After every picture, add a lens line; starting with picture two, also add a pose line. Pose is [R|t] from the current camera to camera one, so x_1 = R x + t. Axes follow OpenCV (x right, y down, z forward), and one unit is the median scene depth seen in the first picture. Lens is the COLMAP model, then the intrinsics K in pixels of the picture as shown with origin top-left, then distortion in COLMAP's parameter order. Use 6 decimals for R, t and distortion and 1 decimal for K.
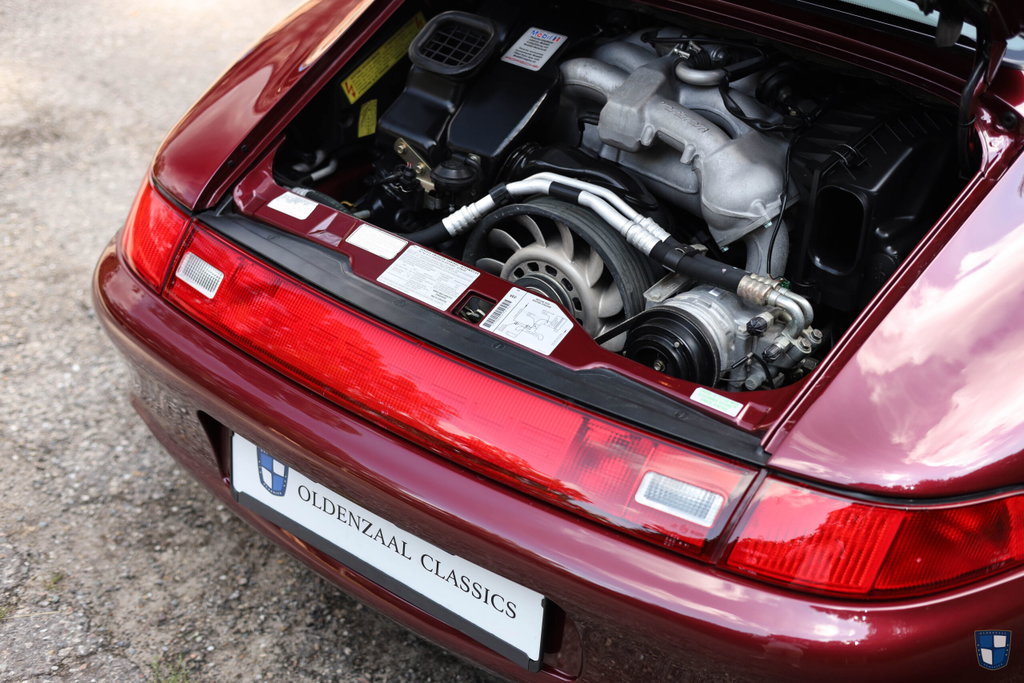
lens RADIAL K [[1452.4, 0, 512.0], [0, 1452.4, 341.5], [0, 0, 1]] dist [0.031318, -0.126246]
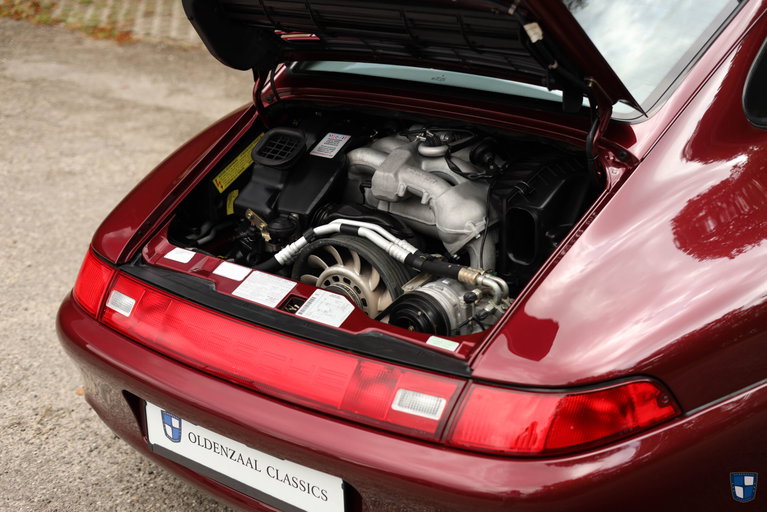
lens RADIAL K [[1087.9, 0, 383.5], [0, 1087.9, 256.0], [0, 0, 1]] dist [0.031318, -0.126246]
pose [[0.996302, -0.081804, -0.026267, 0.100893], [0.076979, 0.985691, -0.149955, 0.103027], [0.038158, 0.147379, 0.988344, -0.144584]]
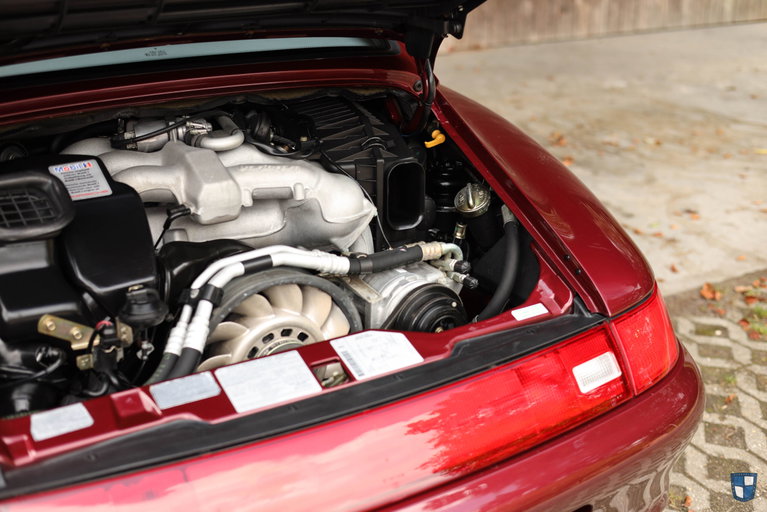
lens RADIAL K [[1087.9, 0, 383.5], [0, 1087.9, 256.0], [0, 0, 1]] dist [0.031318, -0.126246]
pose [[0.326624, -0.372309, 0.868737, -0.632516], [0.482947, 0.855839, 0.185205, -0.212606], [-0.812452, 0.359062, 0.459343, 0.555490]]
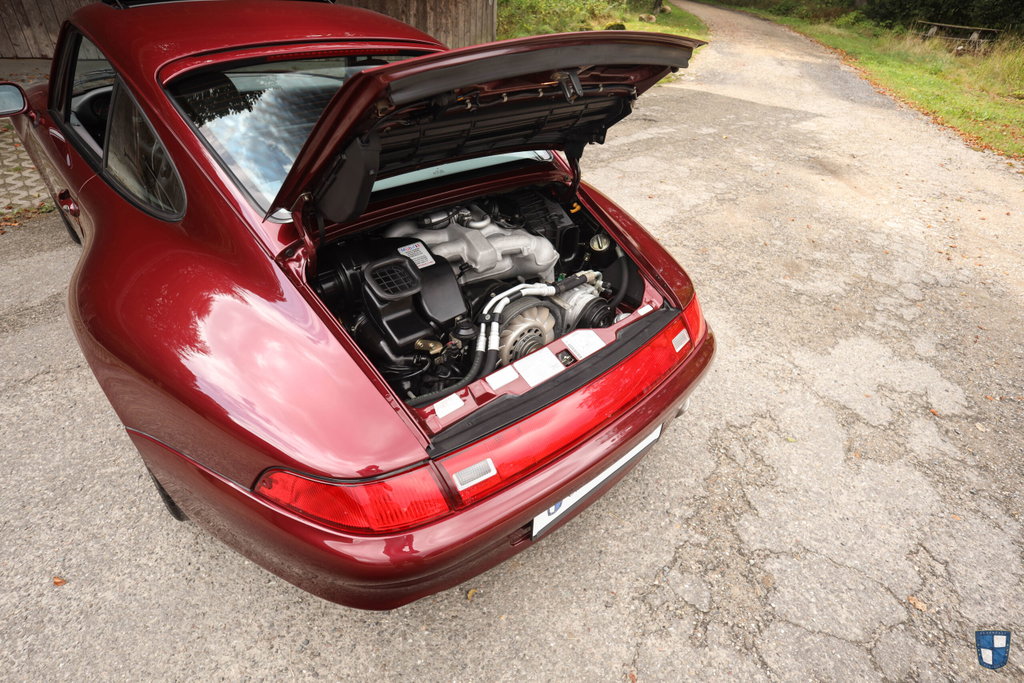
lens RADIAL K [[512.2, 0, 512.0], [0, 512.2, 341.5], [0, 0, 1]] dist [-0.001005, -0.000167]
pose [[0.179683, -0.604328, 0.776210, -0.556524], [0.470386, 0.745781, 0.471749, -0.395799], [-0.863974, 0.280353, 0.418272, 0.727276]]
